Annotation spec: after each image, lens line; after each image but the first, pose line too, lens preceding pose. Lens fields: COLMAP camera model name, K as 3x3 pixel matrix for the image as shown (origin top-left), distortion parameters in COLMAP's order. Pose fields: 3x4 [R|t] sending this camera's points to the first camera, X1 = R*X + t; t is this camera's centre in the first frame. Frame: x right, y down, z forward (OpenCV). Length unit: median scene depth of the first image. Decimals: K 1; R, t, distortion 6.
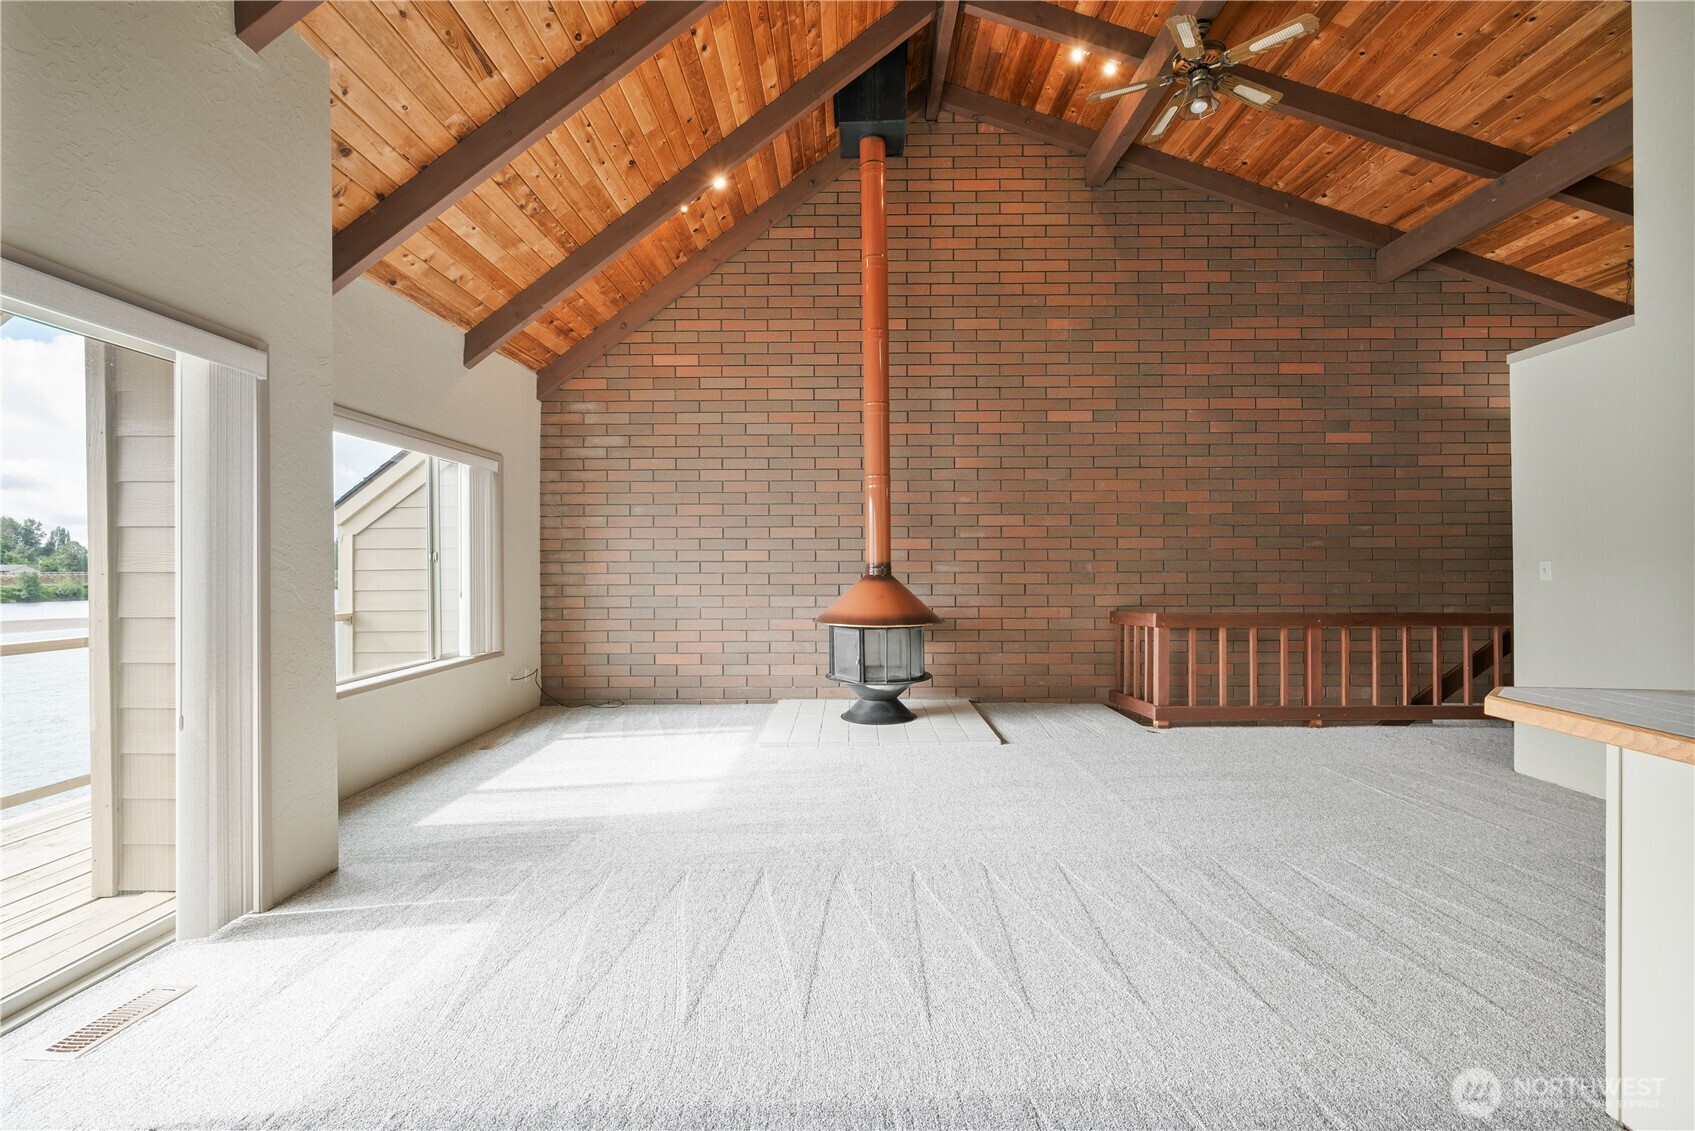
lens RADIAL K [[758.6, 0, 848.4], [0, 758.6, 561.6], [0, 0, 1]] dist [-0.000912, -0.000130]
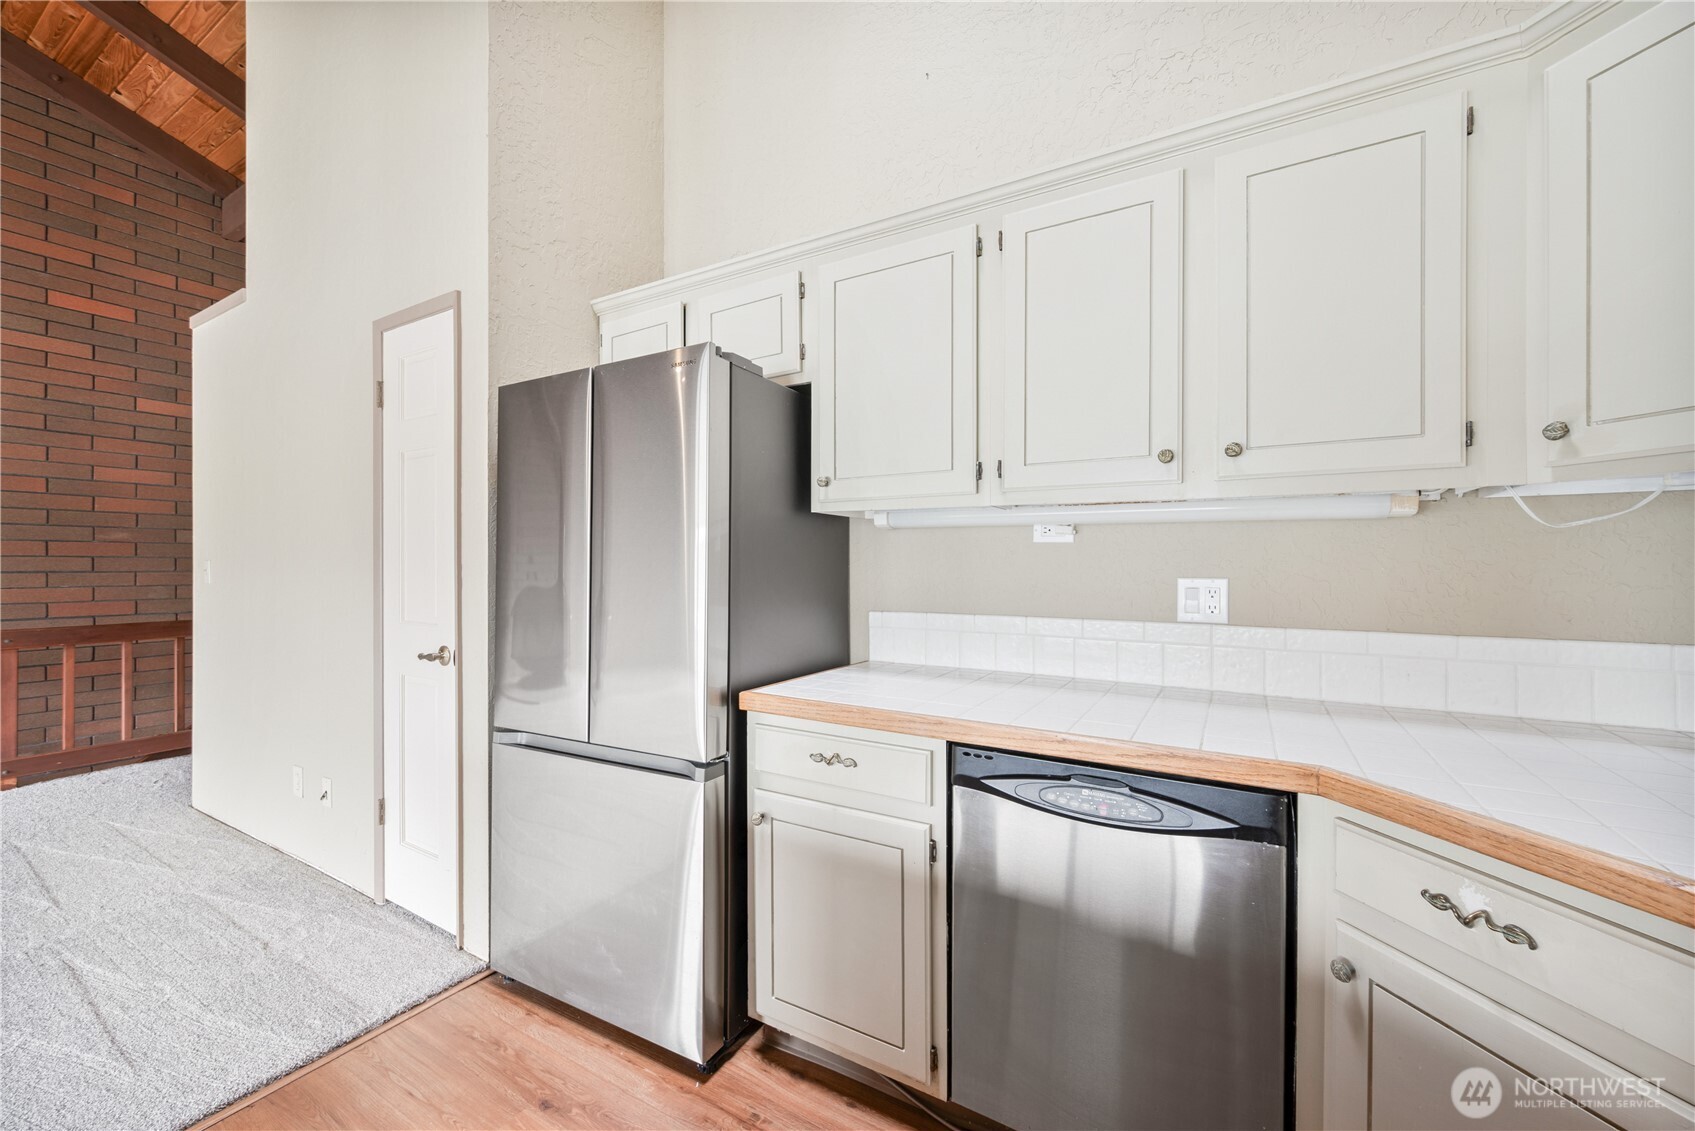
lens RADIAL K [[664.7, 0, 836.0], [0, 664.7, 571.0], [0, 0, 1]] dist [-0.002908, 0.000172]
pose [[0.522110, -0.004229, 0.852868, 0.418371], [-0.009132, 0.999903, 0.010549, -0.001528], [-0.852829, -0.013296, 0.522021, 0.004825]]
